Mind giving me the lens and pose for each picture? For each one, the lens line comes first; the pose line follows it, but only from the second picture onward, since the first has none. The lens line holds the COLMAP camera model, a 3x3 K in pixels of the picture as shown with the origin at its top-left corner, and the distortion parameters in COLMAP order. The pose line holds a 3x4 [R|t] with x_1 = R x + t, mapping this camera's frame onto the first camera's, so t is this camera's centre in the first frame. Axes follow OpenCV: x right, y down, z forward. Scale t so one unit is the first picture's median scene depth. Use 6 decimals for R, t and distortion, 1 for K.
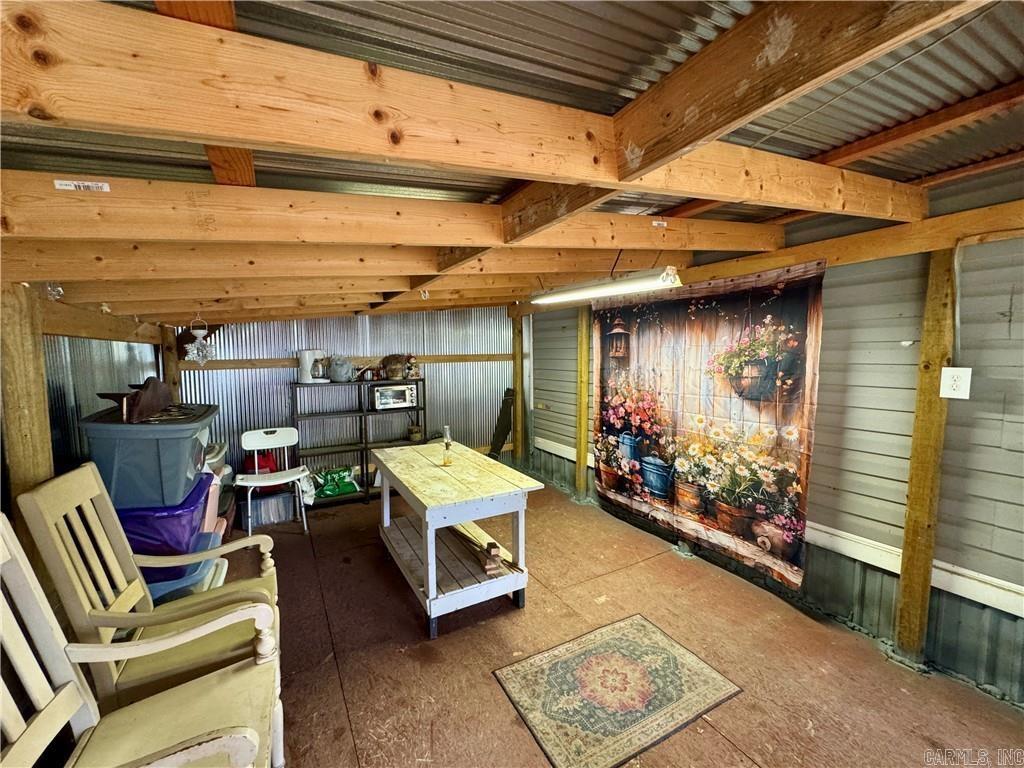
lens RADIAL K [[409.5, 0, 512.9], [0, 409.5, 382.8], [0, 0, 1]] dist [-0.002801, 0.000727]
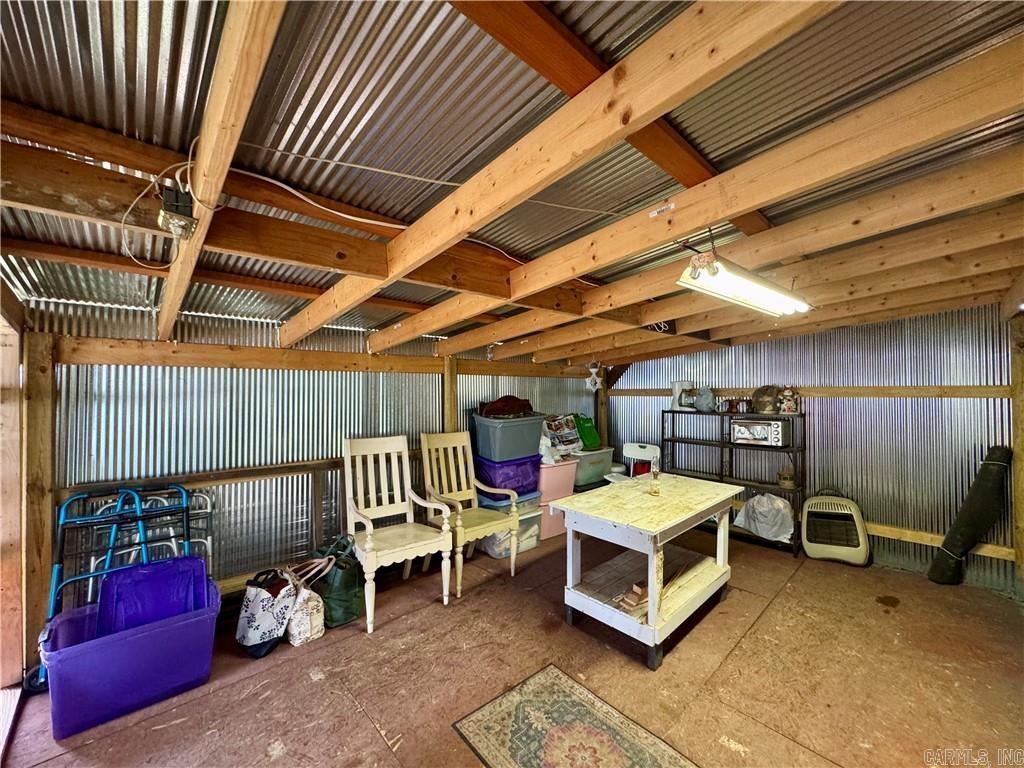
lens RADIAL K [[409.5, 0, 512.2], [0, 409.5, 382.4], [0, 0, 1]] dist [-0.002801, 0.000727]
pose [[0.232199, -0.004267, -0.972659, 0.921199], [-0.074384, 0.996984, -0.022132, -0.031188], [0.969820, 0.077490, 0.231182, 0.515175]]
